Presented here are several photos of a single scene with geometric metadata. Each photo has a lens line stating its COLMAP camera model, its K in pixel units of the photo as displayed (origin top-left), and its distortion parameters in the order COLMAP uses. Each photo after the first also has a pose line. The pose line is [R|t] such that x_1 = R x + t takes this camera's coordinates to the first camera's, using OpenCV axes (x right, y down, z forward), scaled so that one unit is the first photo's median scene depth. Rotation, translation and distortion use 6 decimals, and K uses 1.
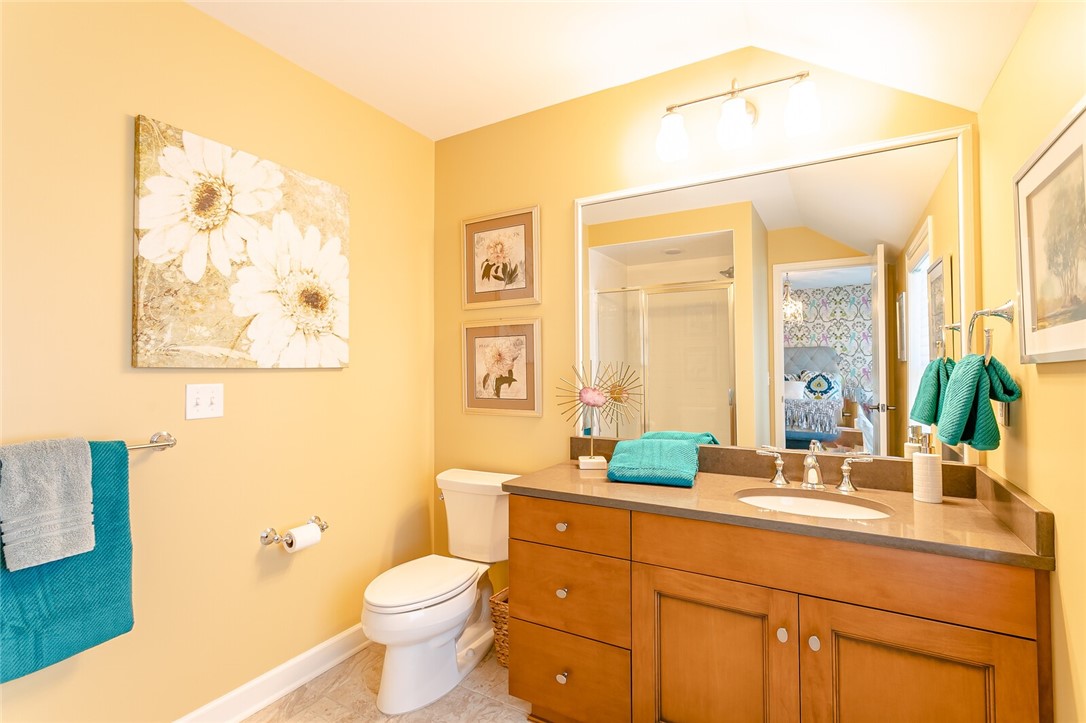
lens RADIAL K [[511.1, 0, 540.0], [0, 511.1, 358.1], [0, 0, 1]] dist [0.002229, 0.000617]
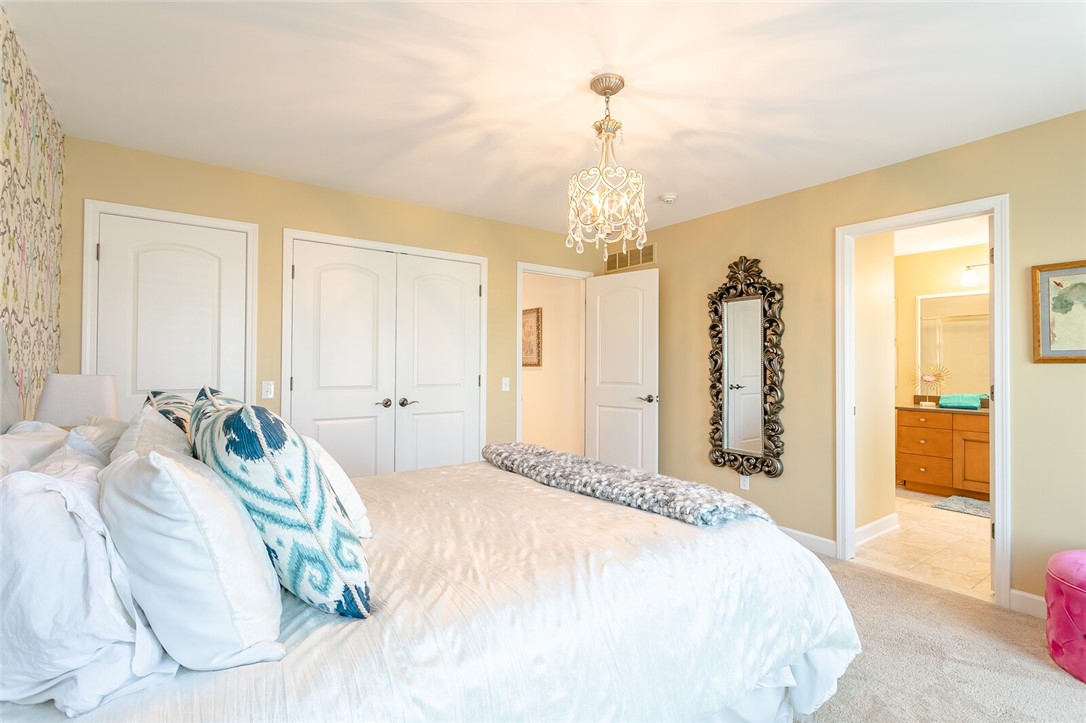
lens RADIAL K [[511.1, 0, 540.0], [0, 511.1, 358.1], [0, 0, 1]] dist [0.002229, 0.000617]
pose [[0.913364, 0.002365, -0.407137, -0.754271], [0.000864, 0.999970, 0.007748, -0.051752], [0.407143, -0.007429, 0.913334, -2.539154]]
